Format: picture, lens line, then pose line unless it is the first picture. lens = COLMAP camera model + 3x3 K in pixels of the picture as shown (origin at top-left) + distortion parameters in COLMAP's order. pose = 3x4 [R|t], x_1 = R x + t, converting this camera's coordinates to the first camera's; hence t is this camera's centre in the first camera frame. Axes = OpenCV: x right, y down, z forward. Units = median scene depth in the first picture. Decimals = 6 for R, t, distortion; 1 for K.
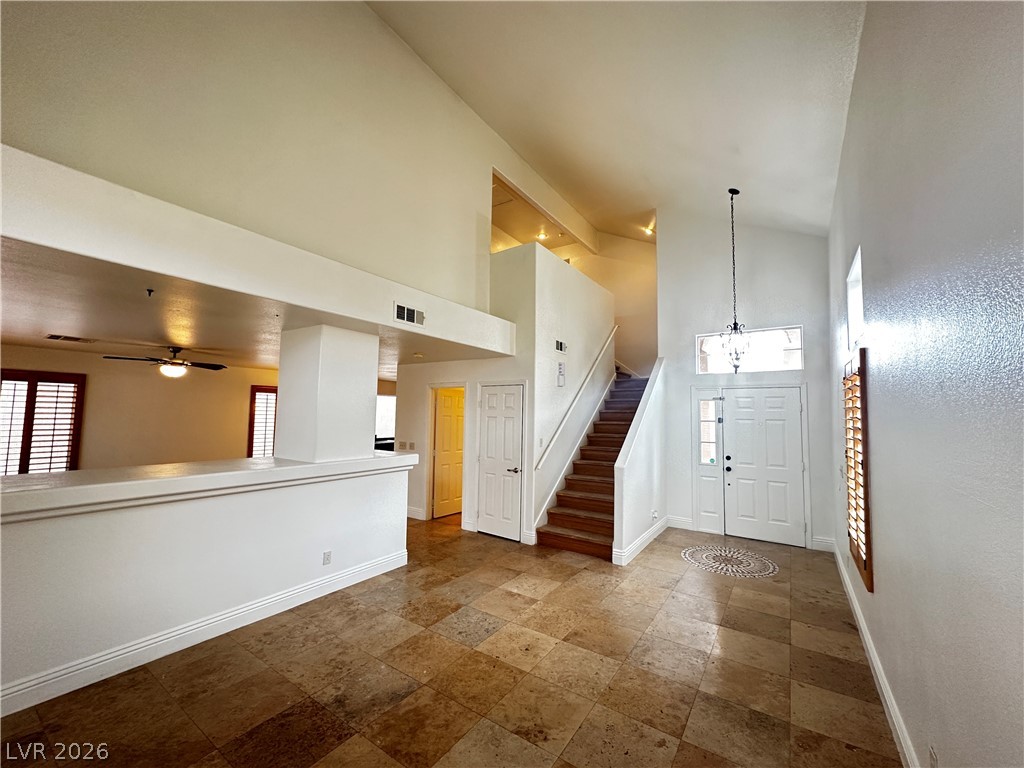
lens RADIAL K [[406.8, 0, 512.0], [0, 406.8, 384.0], [0, 0, 1]] dist [-0.001731, 0.000448]
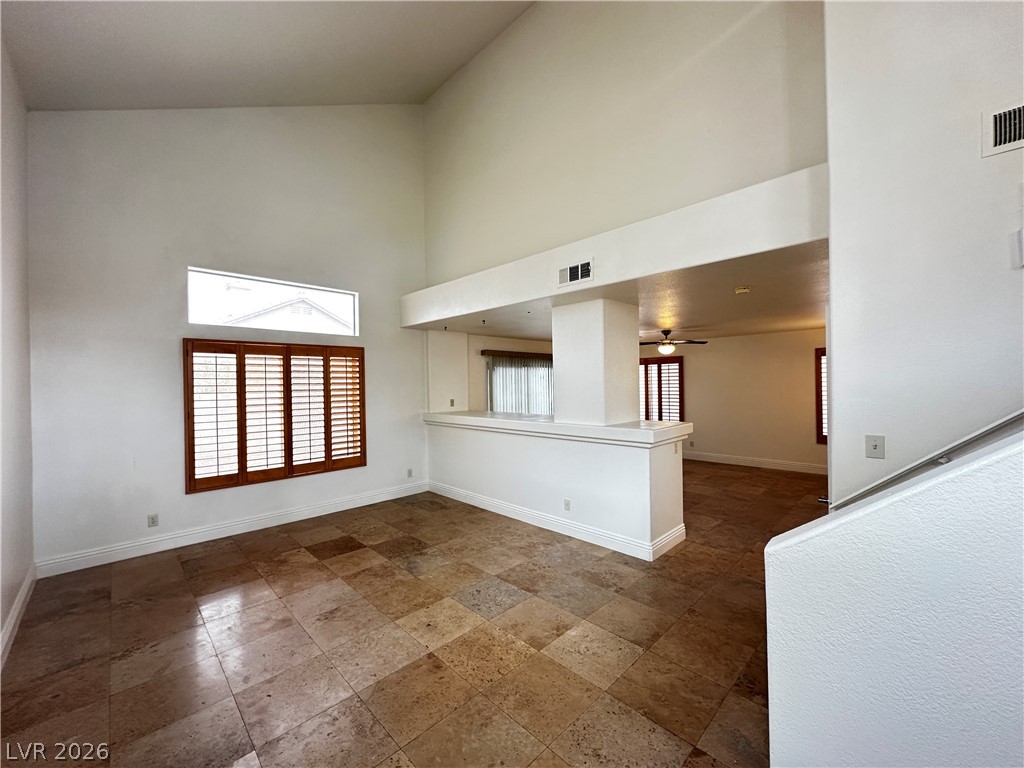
lens RADIAL K [[406.8, 0, 512.0], [0, 406.8, 384.0], [0, 0, 1]] dist [-0.001731, 0.000448]
pose [[-0.190253, -0.010330, -0.981681, 0.811392], [0.083301, 0.996169, -0.026627, 0.110734], [0.978195, -0.086841, -0.188664, 1.220347]]
